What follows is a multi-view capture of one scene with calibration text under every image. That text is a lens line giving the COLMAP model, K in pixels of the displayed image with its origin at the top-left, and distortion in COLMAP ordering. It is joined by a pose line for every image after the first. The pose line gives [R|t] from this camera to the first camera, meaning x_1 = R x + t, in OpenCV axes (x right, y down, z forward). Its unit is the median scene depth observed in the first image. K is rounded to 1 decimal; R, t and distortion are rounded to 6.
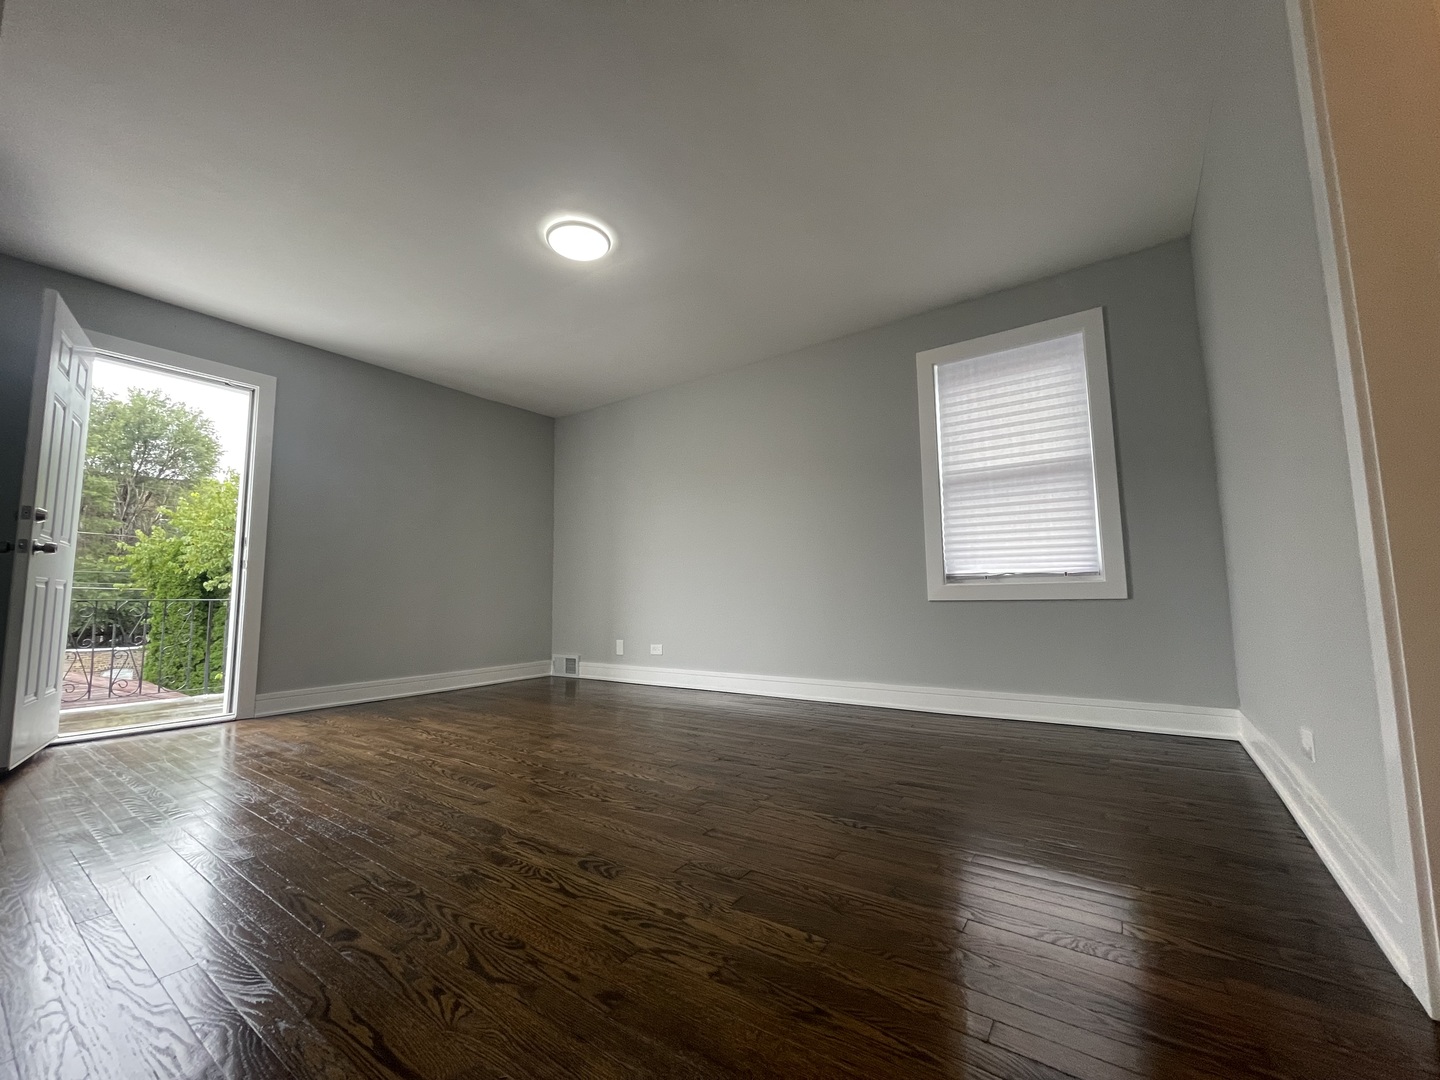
lens RADIAL K [[583.0, 0, 725.0], [0, 583.0, 540.1], [0, 0, 1]] dist [-0.003550, 0.002005]
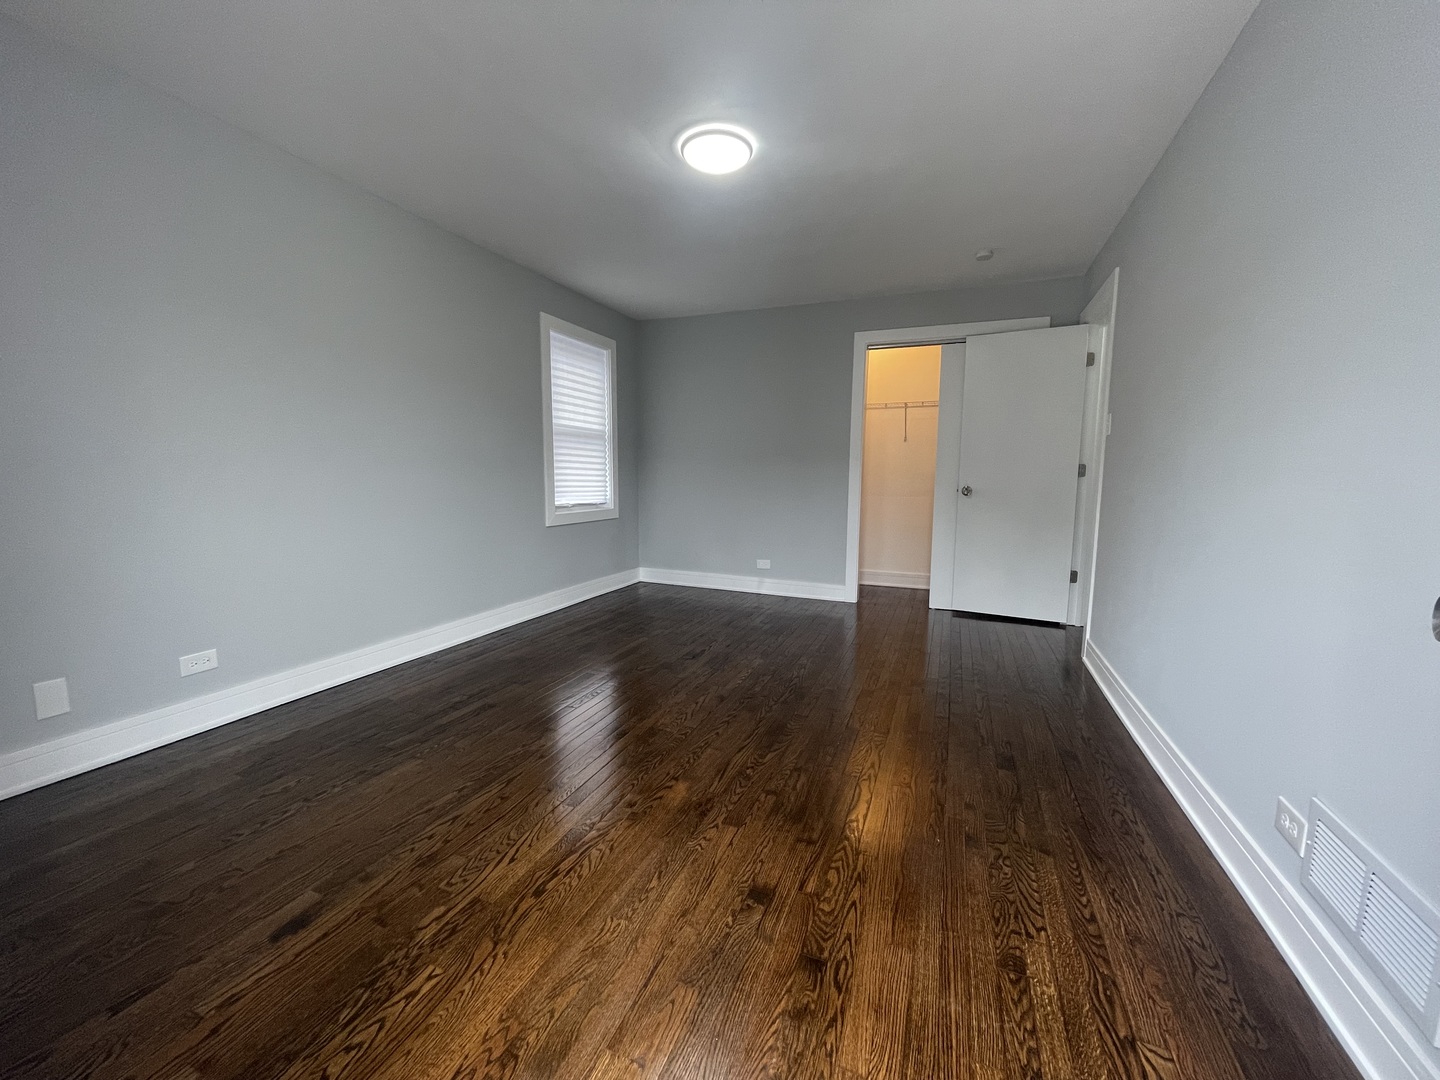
lens RADIAL K [[583.0, 0, 723.9], [0, 583.0, 543.4], [0, 0, 1]] dist [-0.003550, 0.002005]
pose [[-0.242274, -0.103134, 0.964711, -0.994652], [-0.103339, 0.991421, 0.080037, 0.001002], [-0.964689, -0.080302, -0.250854, 0.998321]]
